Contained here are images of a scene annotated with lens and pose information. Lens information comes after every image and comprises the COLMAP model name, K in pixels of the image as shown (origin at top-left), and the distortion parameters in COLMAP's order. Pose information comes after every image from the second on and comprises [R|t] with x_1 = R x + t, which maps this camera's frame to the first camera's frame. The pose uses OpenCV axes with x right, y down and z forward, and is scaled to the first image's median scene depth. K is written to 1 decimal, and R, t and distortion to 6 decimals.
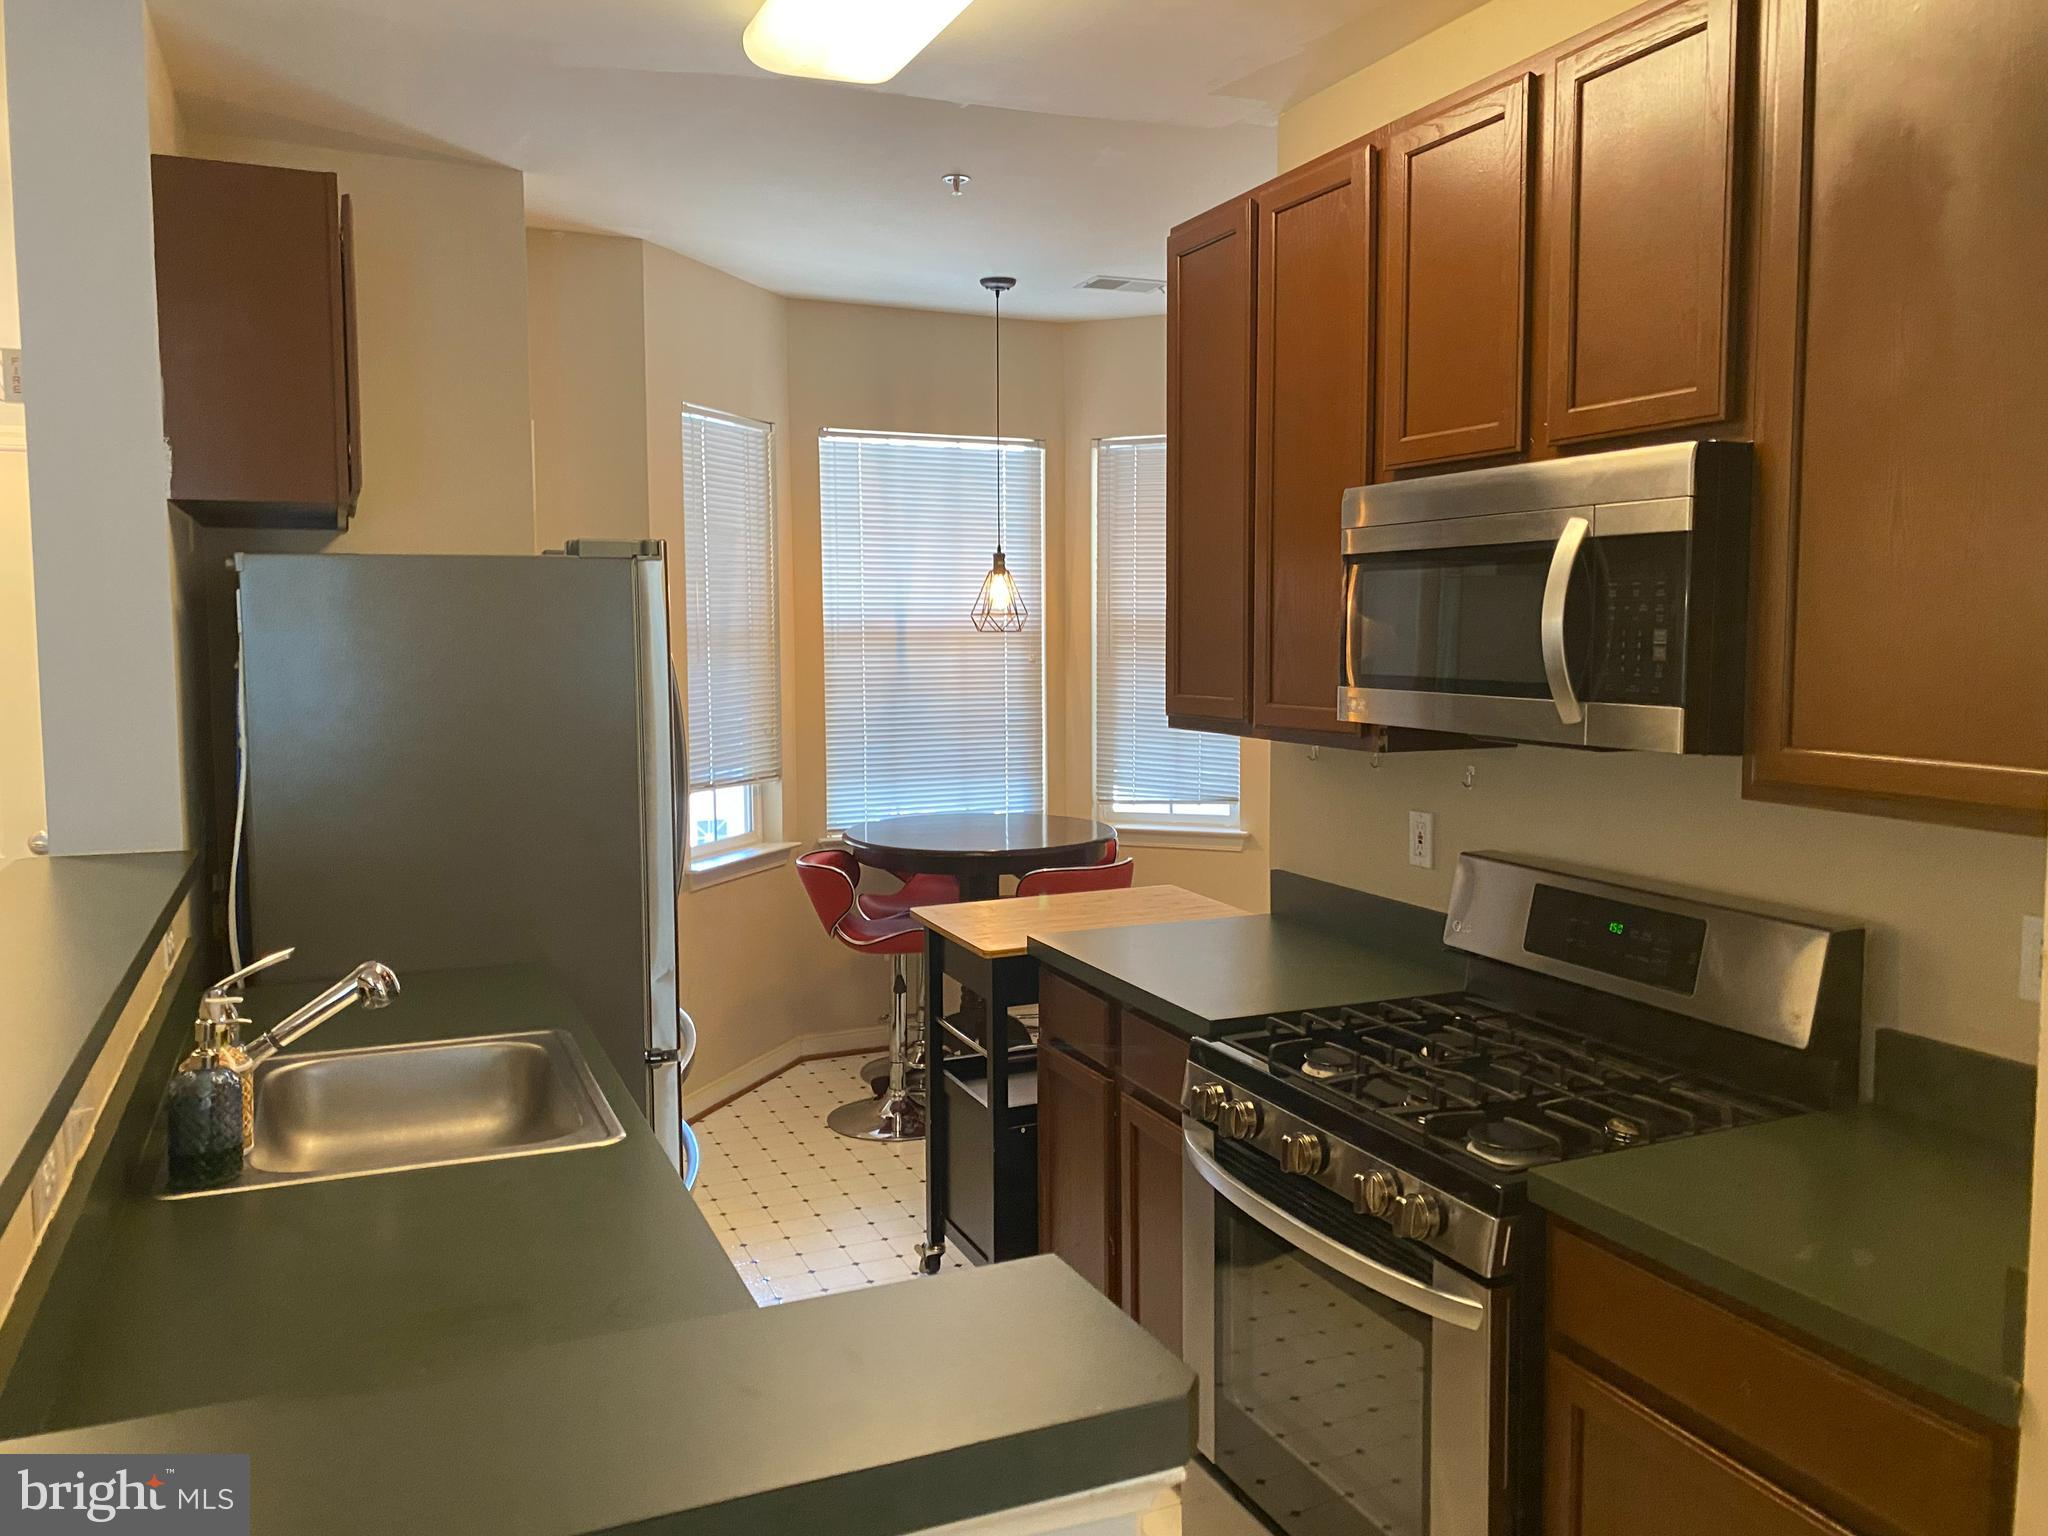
lens RADIAL K [[1574.7, 0, 1030.1], [0, 1574.7, 750.6], [0, 0, 1]] dist [0.088311, -0.152293]
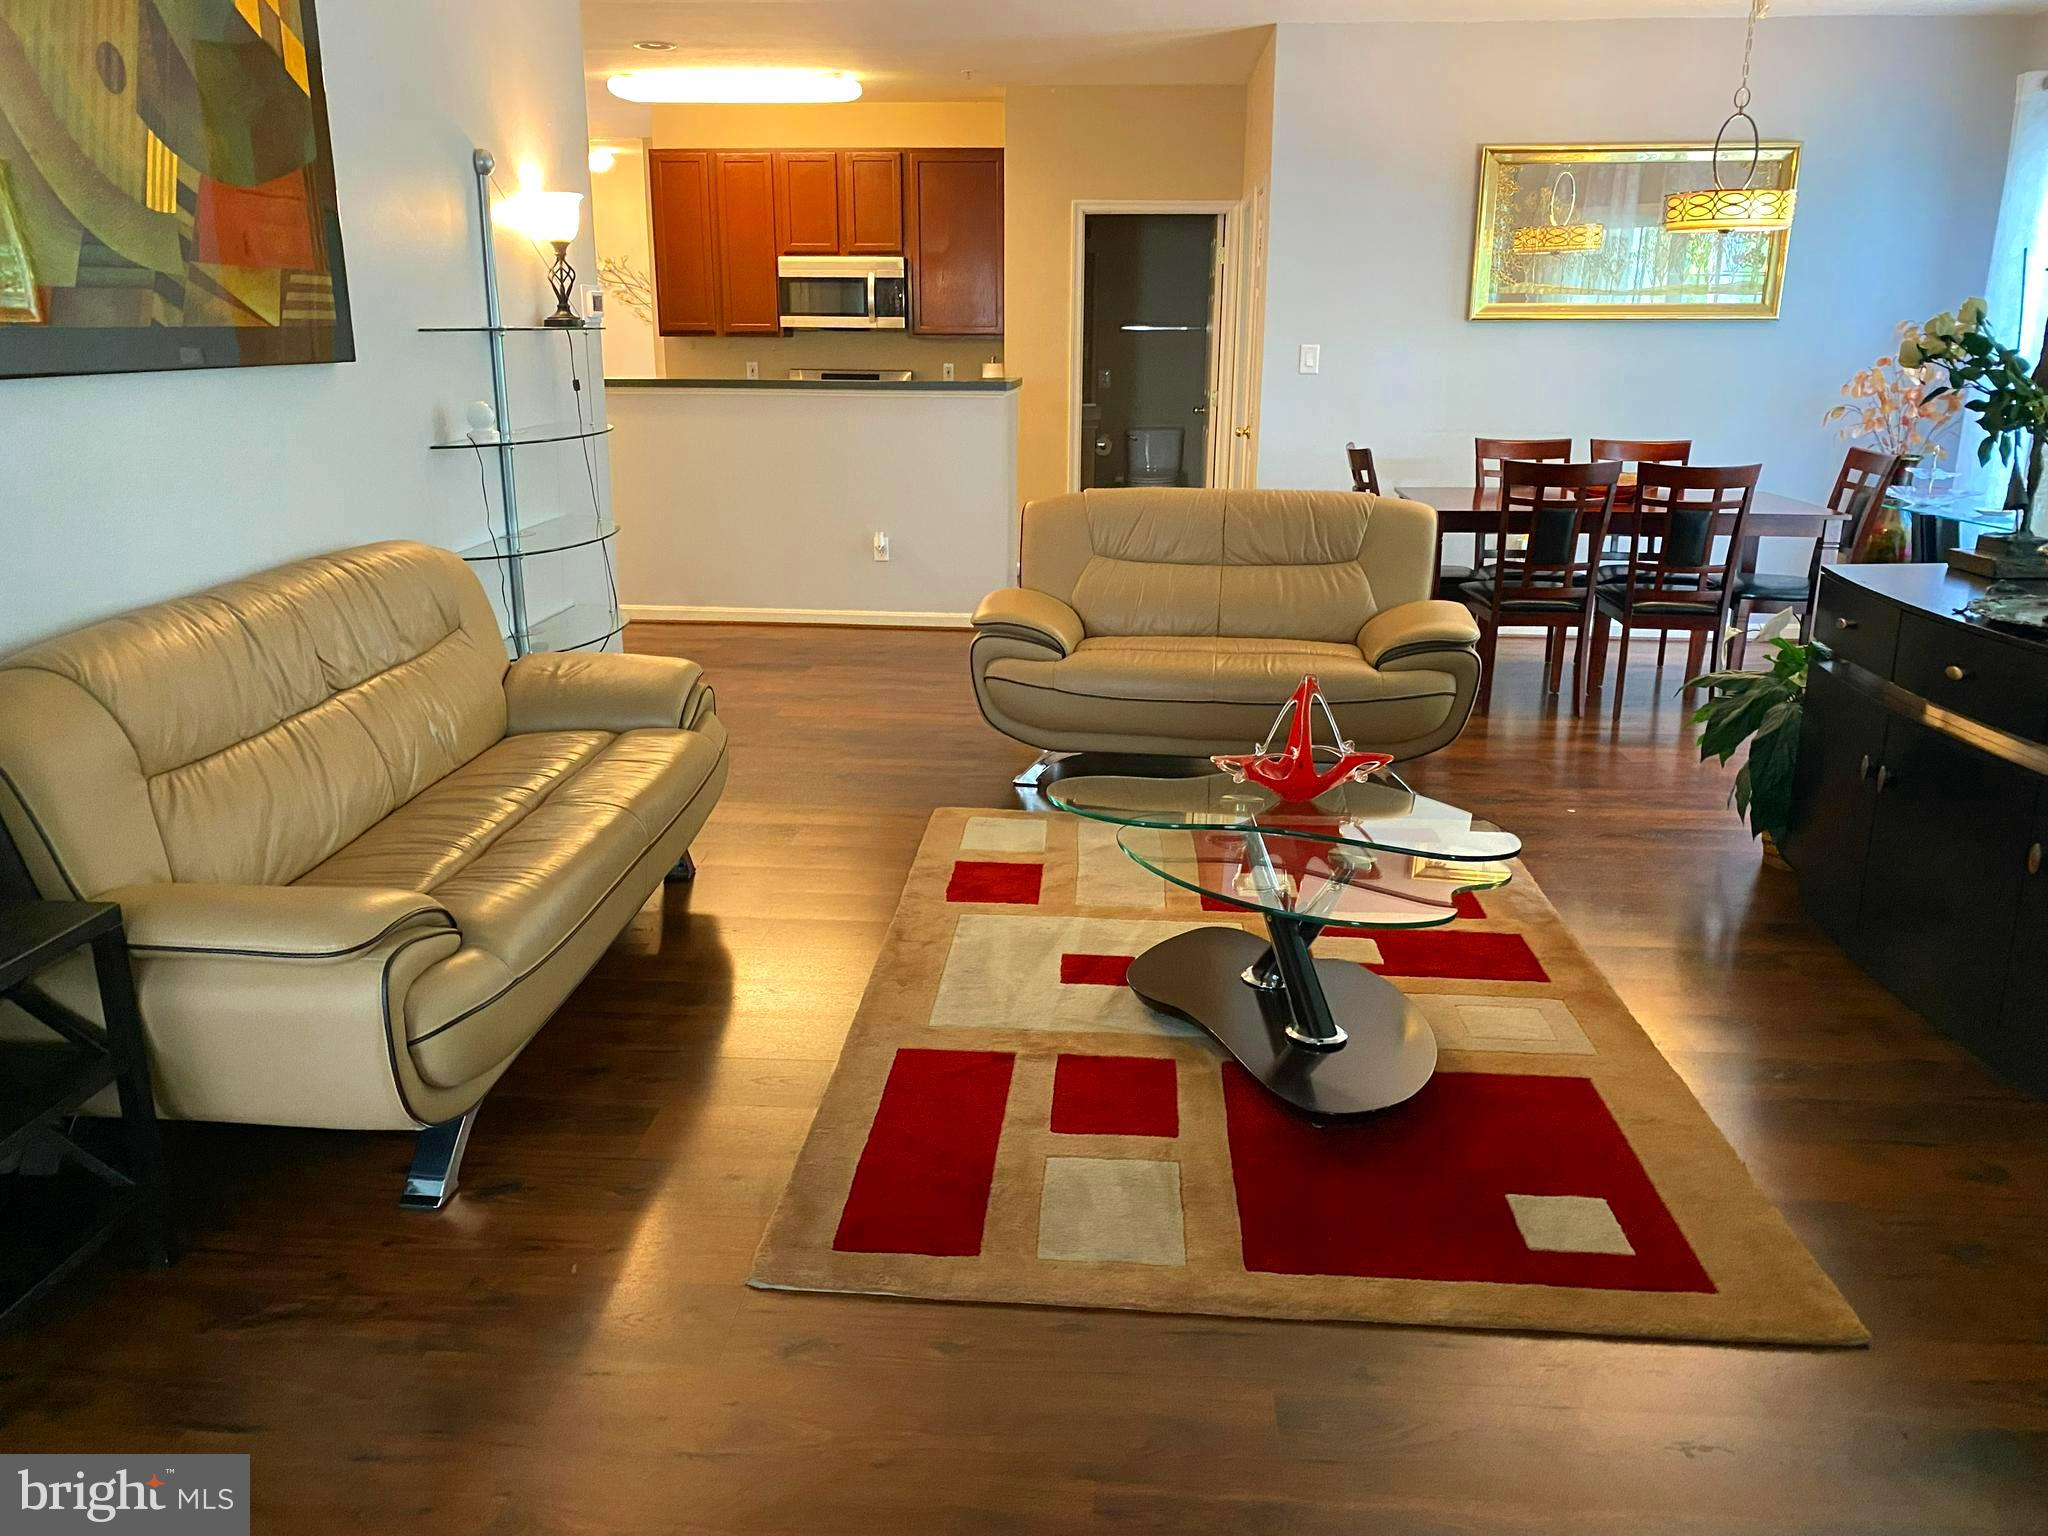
lens RADIAL K [[1574.7, 0, 1030.1], [0, 1574.7, 750.6], [0, 0, 1]] dist [0.088311, -0.152293]
pose [[0.473885, -0.220491, 0.852536, -2.728396], [0.061354, 0.974059, 0.217816, 0.163827], [-0.878447, -0.050913, 0.475120, -1.184343]]
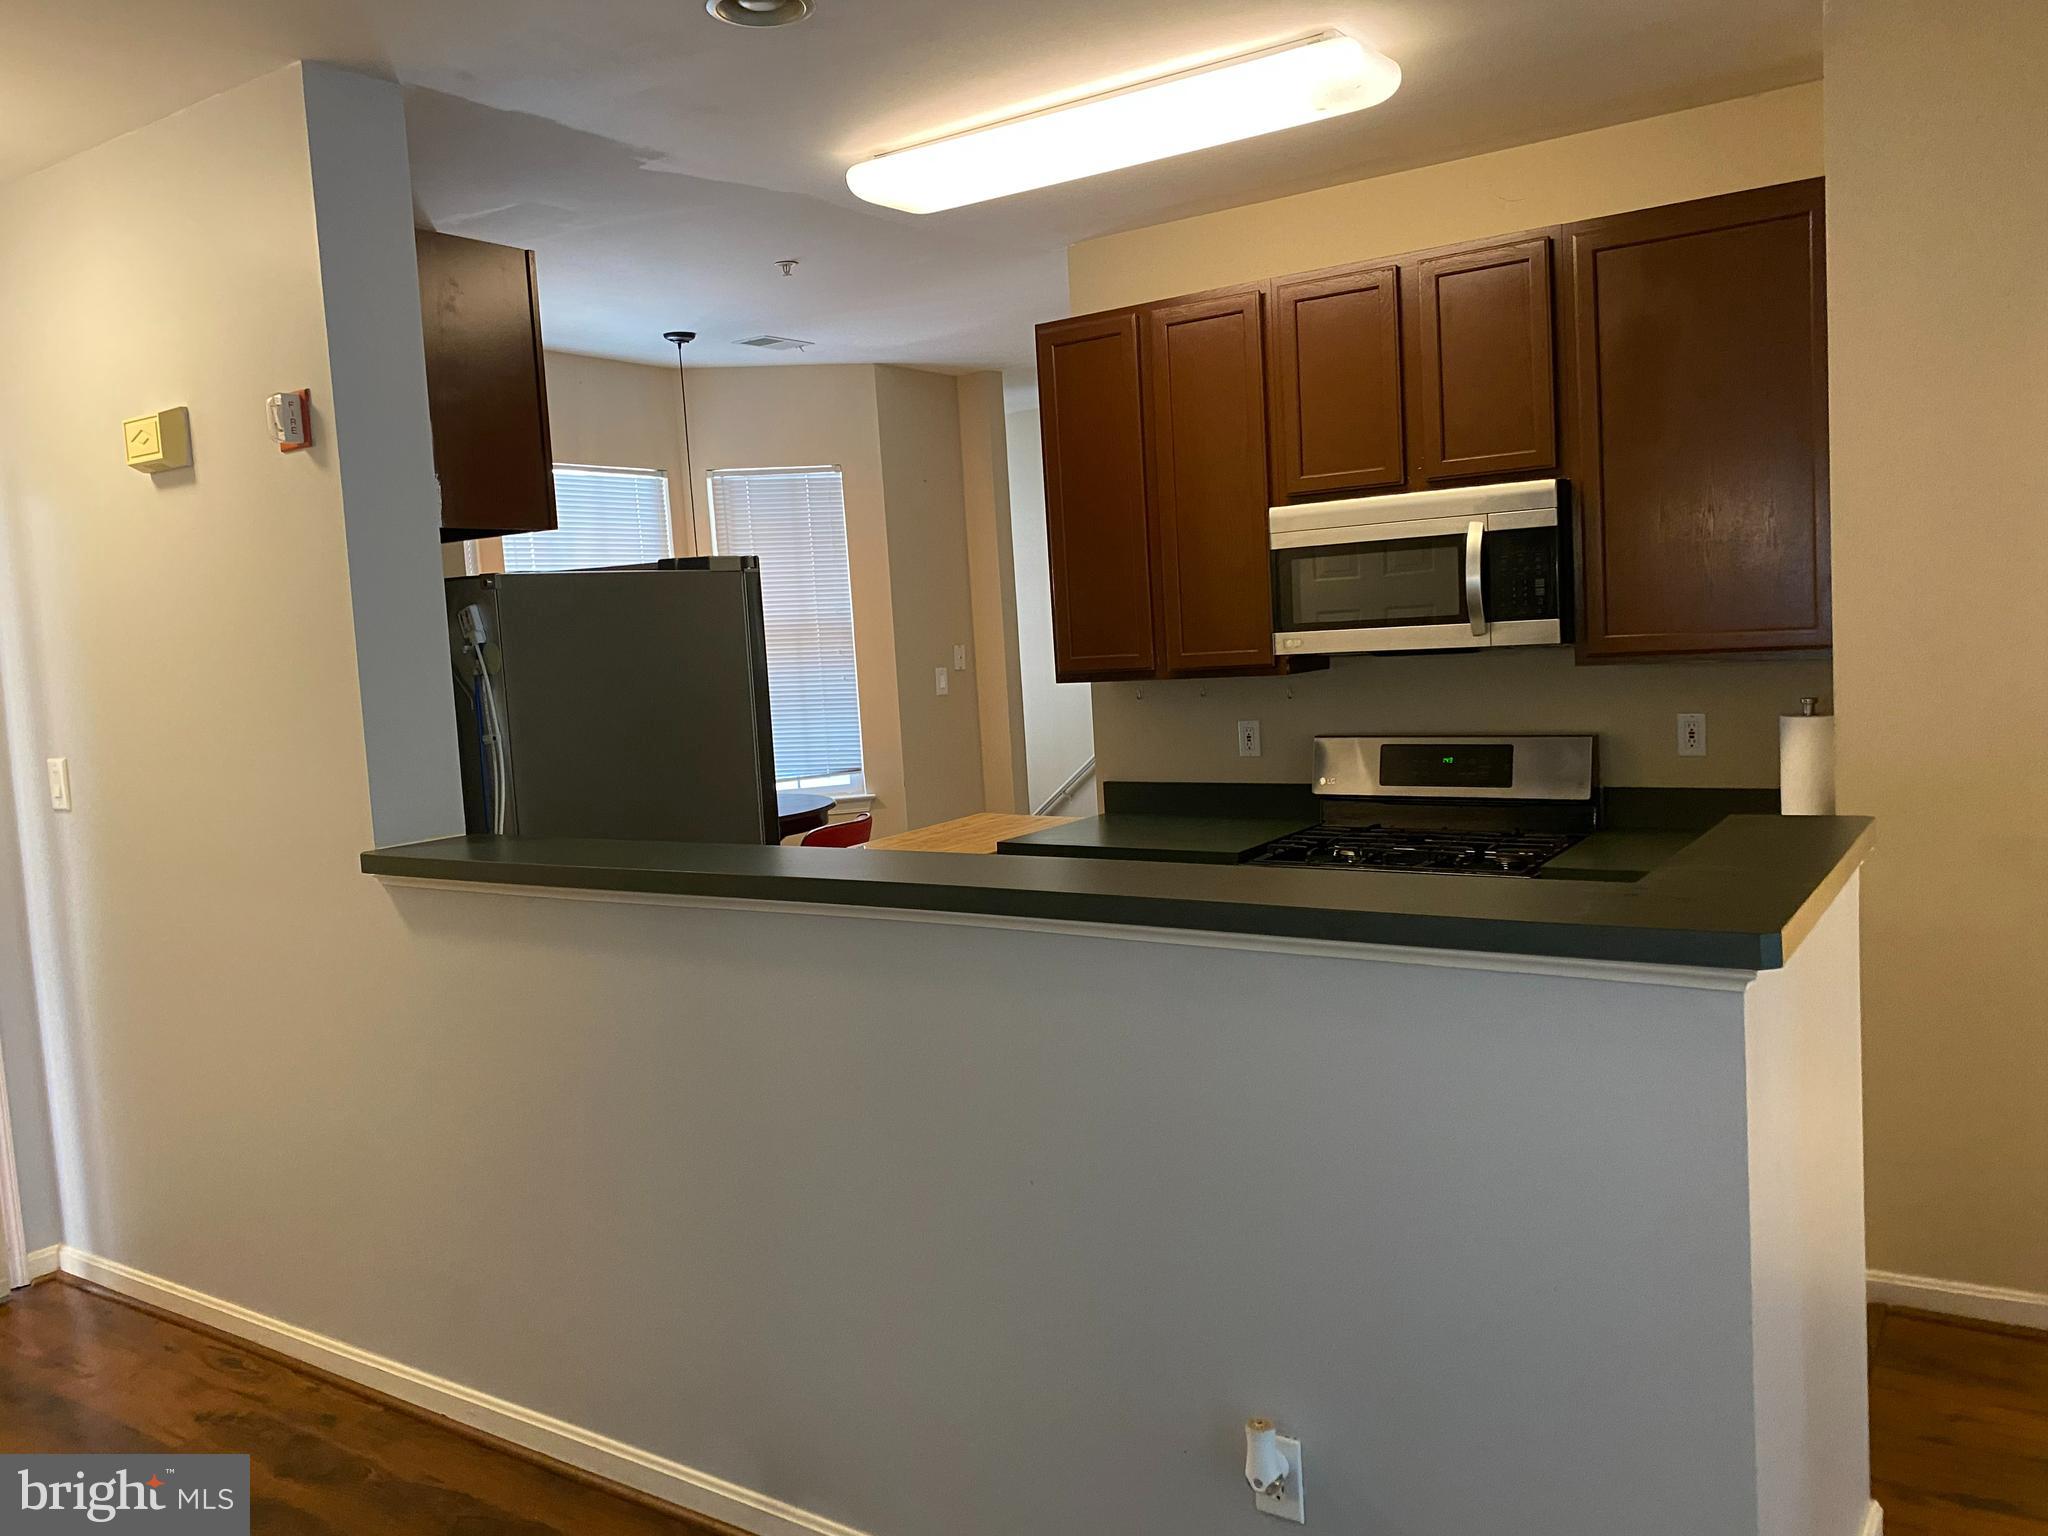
lens RADIAL K [[1574.7, 0, 1030.1], [0, 1574.7, 750.6], [0, 0, 1]] dist [0.088311, -0.152293]
pose [[0.846688, -0.090594, 0.524320, -0.854608], [0.099070, 0.995009, 0.011939, 0.033644], [-0.522785, 0.041836, 0.851437, -0.209647]]
